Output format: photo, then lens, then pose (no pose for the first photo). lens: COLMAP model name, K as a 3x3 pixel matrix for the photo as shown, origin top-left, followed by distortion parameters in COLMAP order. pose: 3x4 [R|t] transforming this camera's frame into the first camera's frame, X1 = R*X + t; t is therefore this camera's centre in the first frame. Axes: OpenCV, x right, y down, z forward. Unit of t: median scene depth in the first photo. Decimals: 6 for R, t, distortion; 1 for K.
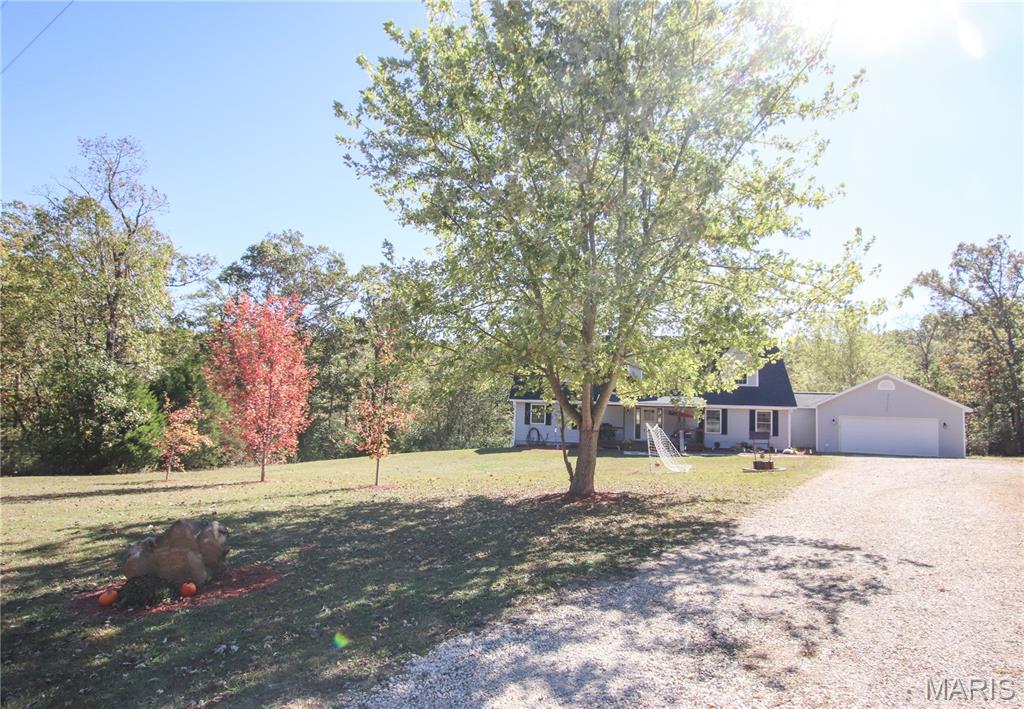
lens RADIAL K [[578.5, 0, 512.7], [0, 578.5, 356.9], [0, 0, 1]] dist [-0.007347, -0.000184]
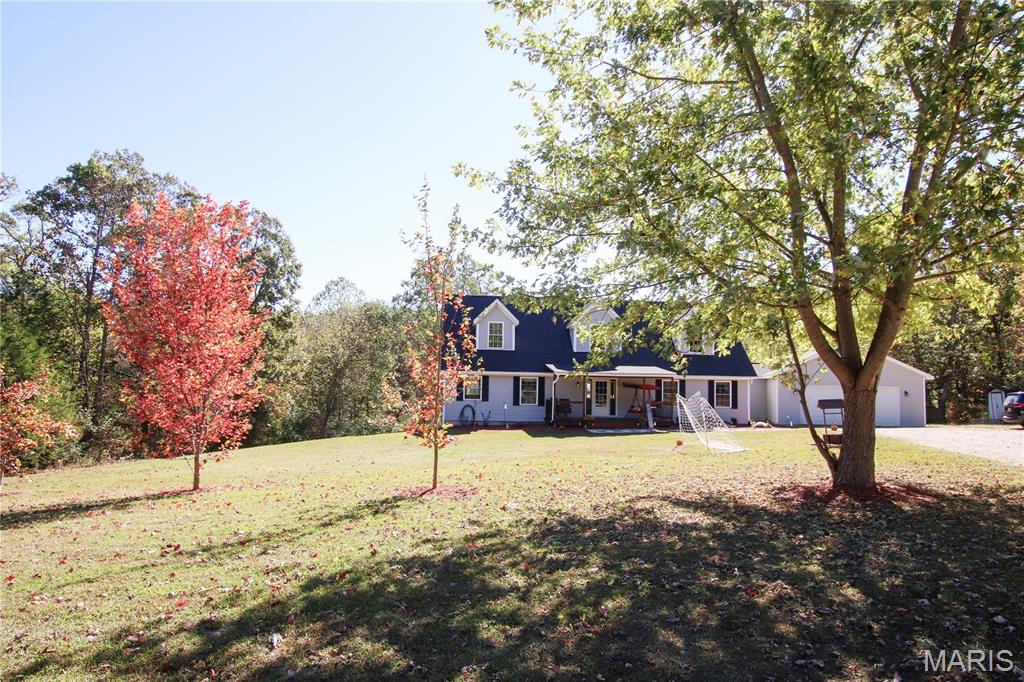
lens RADIAL K [[630.4, 0, 511.5], [0, 630.4, 340.8], [0, 0, 1]] dist [-0.002604, -0.002409]
pose [[0.972177, 0.004261, 0.234208, -0.108727], [-0.007871, 0.999864, 0.014483, 0.015944], [-0.234115, -0.015924, 0.972079, 0.101404]]
